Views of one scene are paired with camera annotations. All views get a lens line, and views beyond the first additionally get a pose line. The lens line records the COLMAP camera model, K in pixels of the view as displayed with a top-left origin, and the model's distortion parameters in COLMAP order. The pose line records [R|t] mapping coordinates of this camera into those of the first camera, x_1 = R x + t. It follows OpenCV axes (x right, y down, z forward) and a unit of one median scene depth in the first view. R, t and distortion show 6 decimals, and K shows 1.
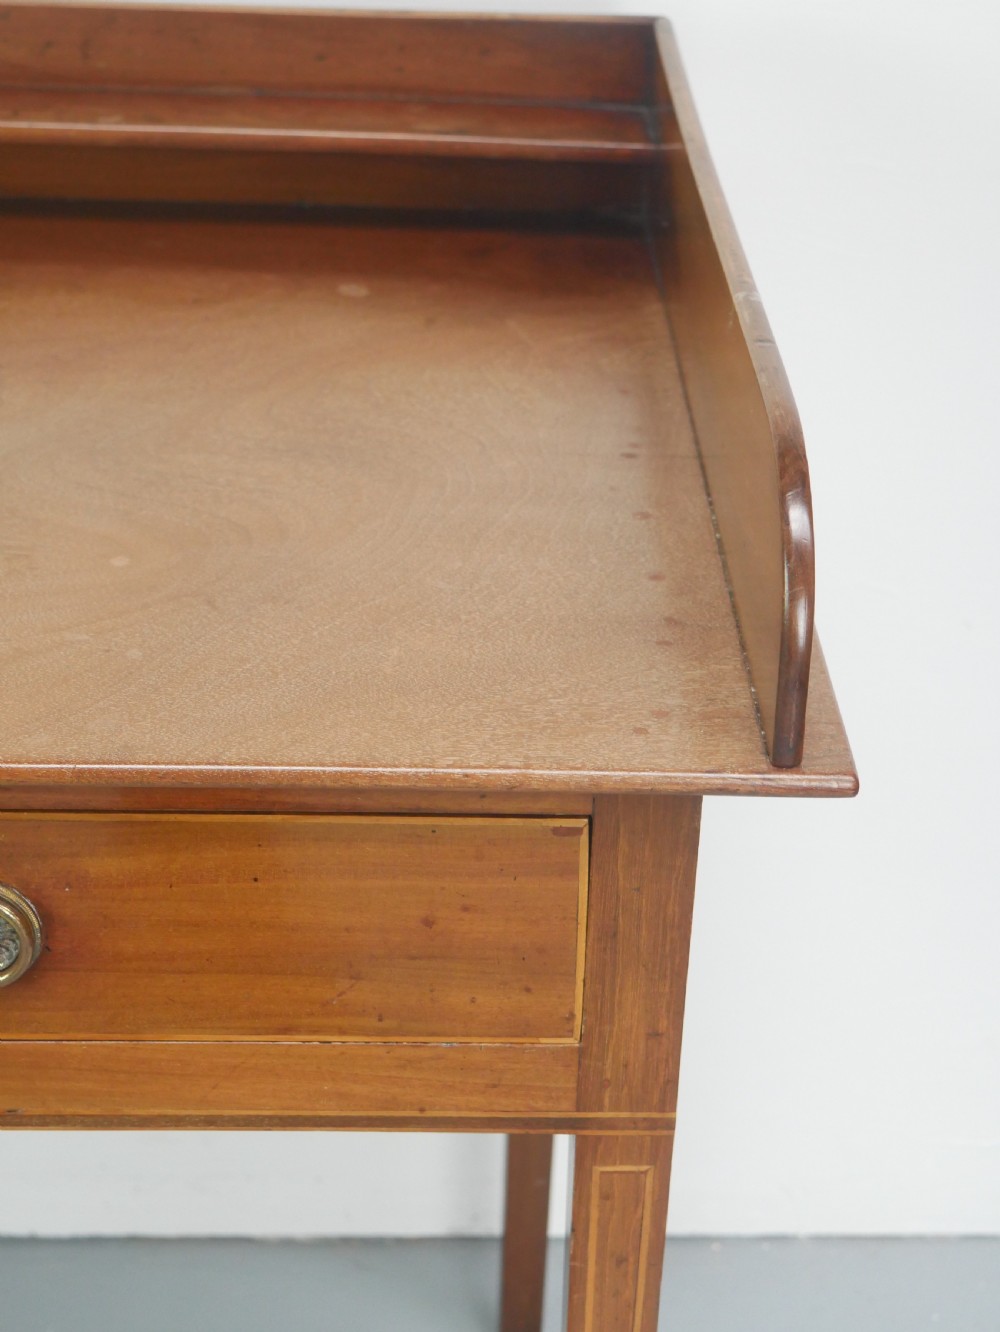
lens RADIAL K [[2306.1, 0, 527.5], [0, 2306.1, 665.5], [0, 0, 1]] dist [0.032146, -0.135054]
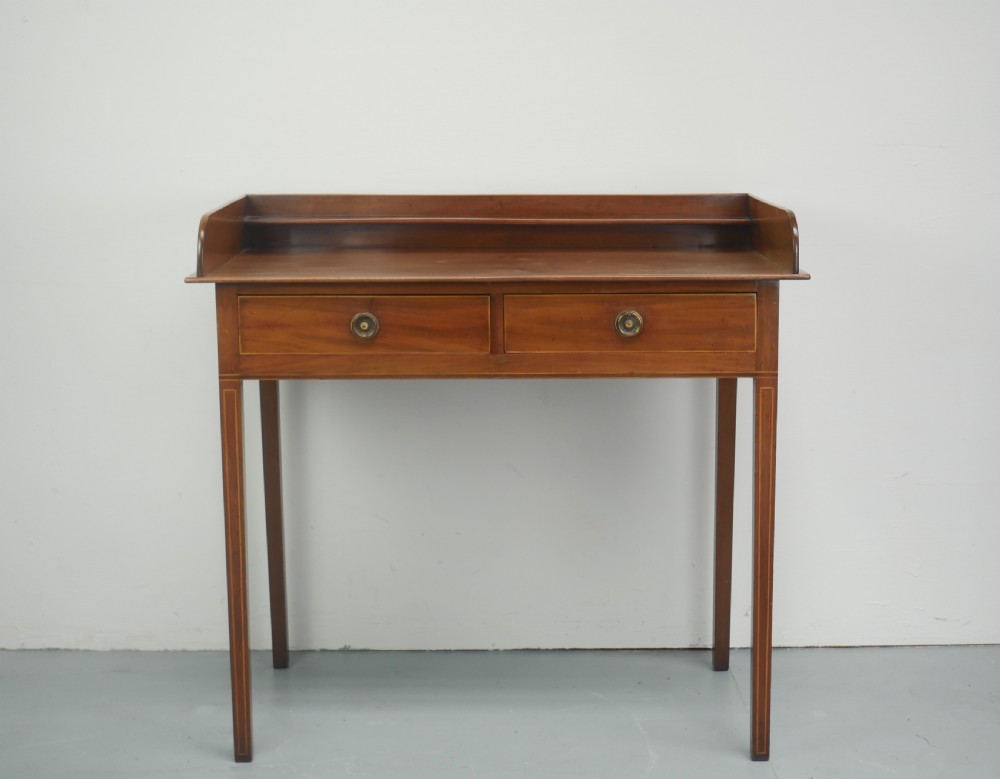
lens RADIAL K [[1821.6, 0, 500.0], [0, 1821.6, 389.5], [0, 0, 1]] dist [-0.006017, 0.055140]
pose [[0.998861, -0.035997, -0.031316, -0.374456], [0.022776, 0.936472, -0.350003, 1.487460], [0.041926, 0.348891, 0.936225, -2.381511]]
